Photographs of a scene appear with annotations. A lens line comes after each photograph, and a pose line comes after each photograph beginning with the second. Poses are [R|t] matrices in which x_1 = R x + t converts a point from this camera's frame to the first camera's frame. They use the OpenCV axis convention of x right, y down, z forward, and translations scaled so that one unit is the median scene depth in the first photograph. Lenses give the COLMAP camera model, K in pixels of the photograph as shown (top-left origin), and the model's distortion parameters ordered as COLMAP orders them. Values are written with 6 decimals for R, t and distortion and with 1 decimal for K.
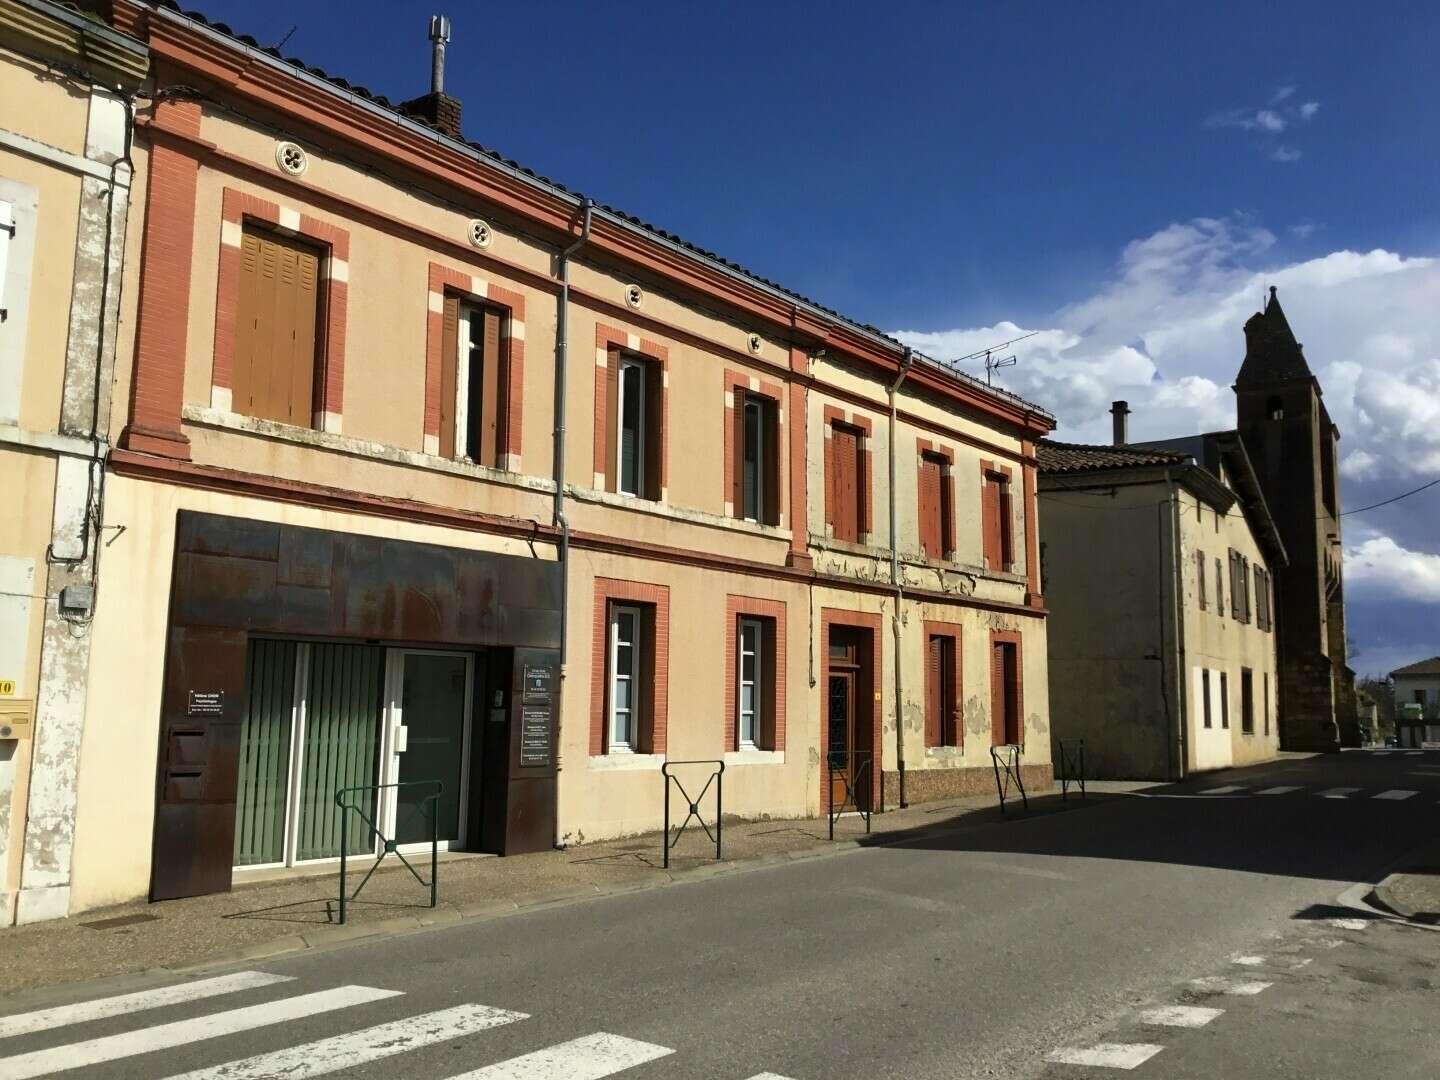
lens RADIAL K [[1392.7, 0, 720.5], [0, 1392.7, 508.4], [0, 0, 1]] dist [0.149508, -0.334138]
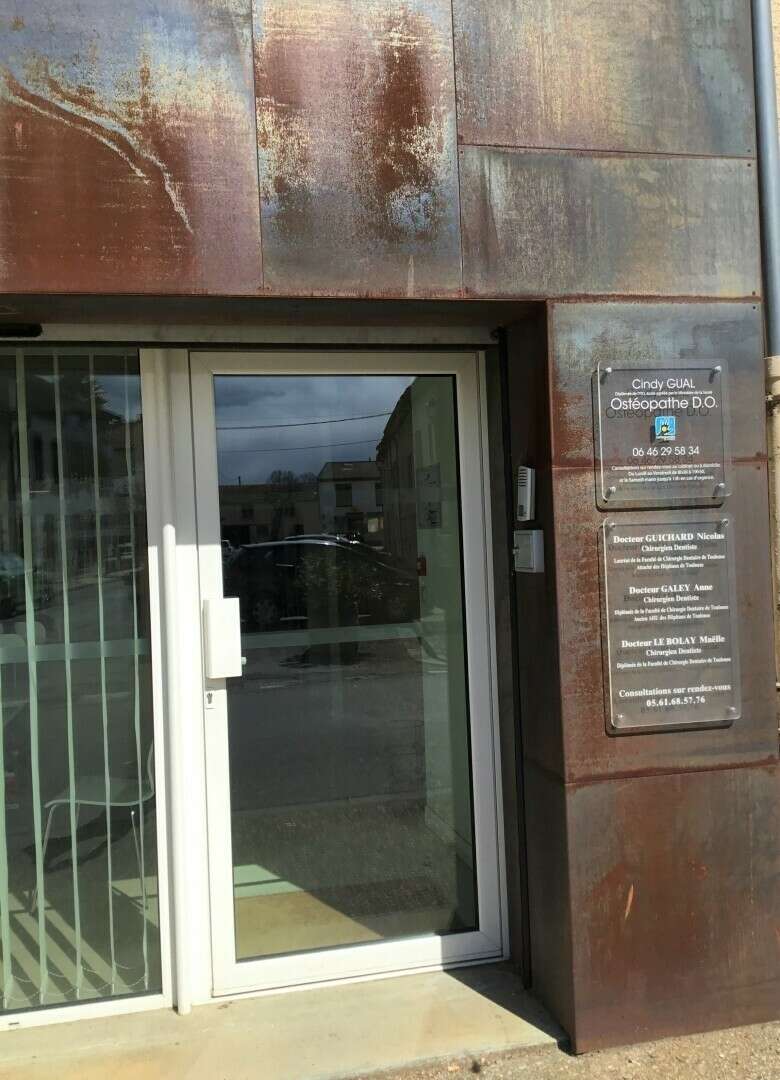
lens RADIAL K [[996.4, 0, 390.0], [0, 996.4, 540.0], [0, 0, 1]] dist [0.048536, -0.001272]
pose [[0.779953, -0.045790, -0.624160, -0.056502], [0.141016, 0.984531, 0.103986, 0.128557], [0.609744, -0.169121, 0.774346, 0.883175]]
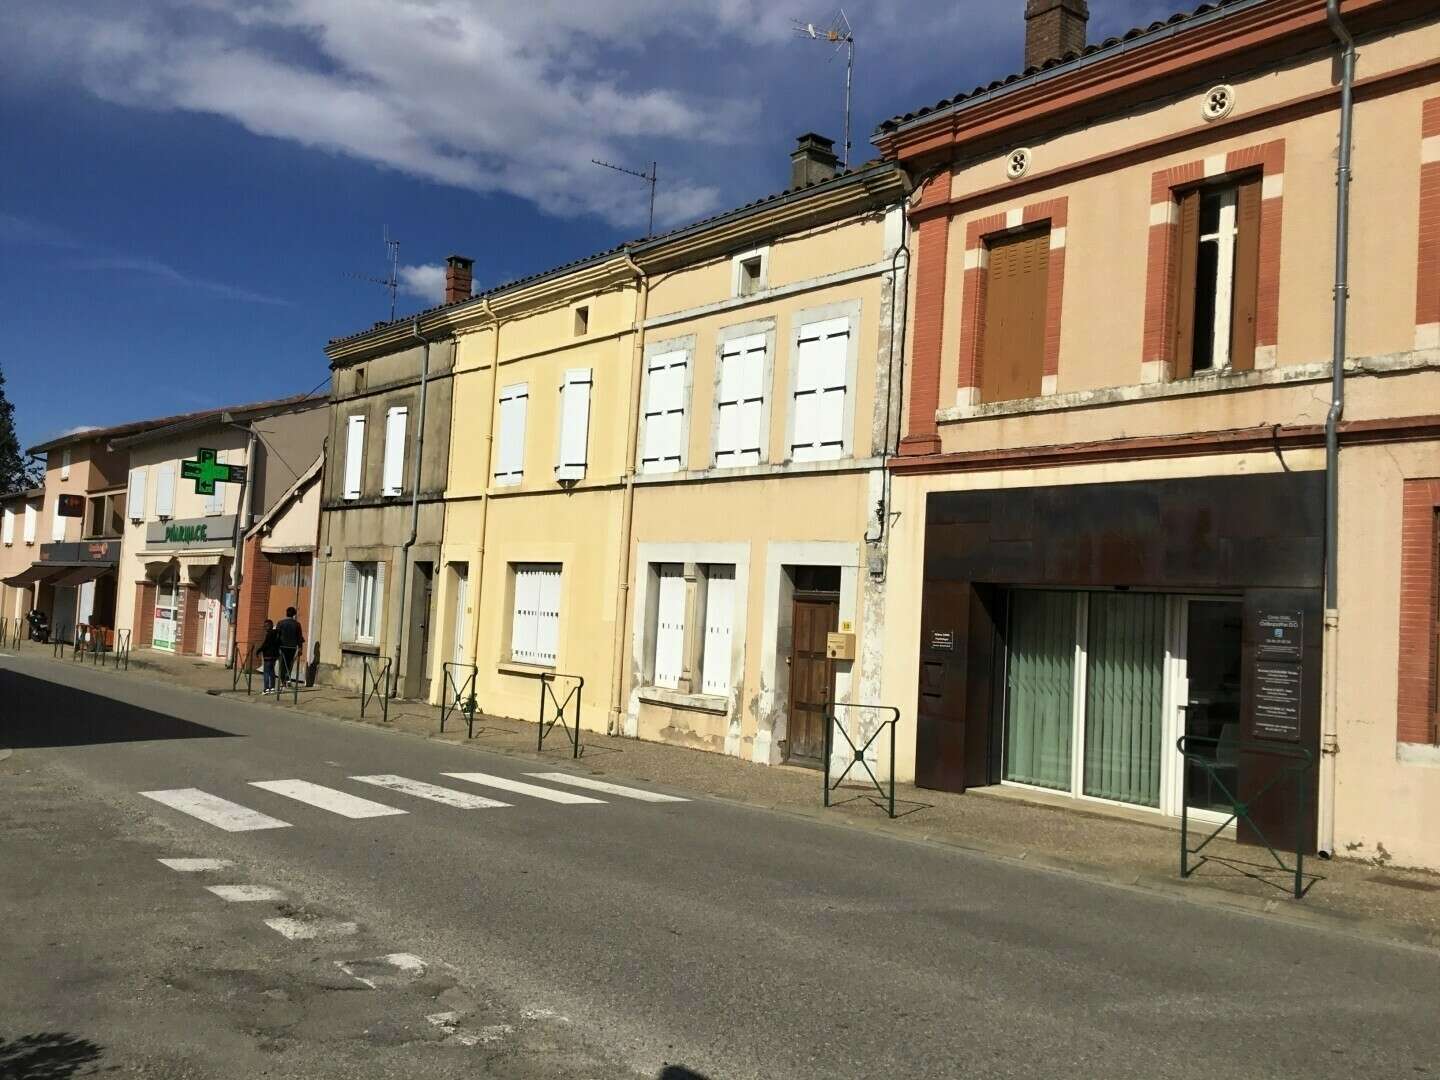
lens RADIAL K [[1192.8, 0, 720.0], [0, 1192.8, 540.0], [0, 0, 1]] dist [0.089200, -0.154461]
pose [[-0.246921, -0.083994, -0.965389, 0.638904], [0.088012, 0.990175, -0.108661, 0.129252], [0.965031, -0.111797, -0.237102, 0.940094]]
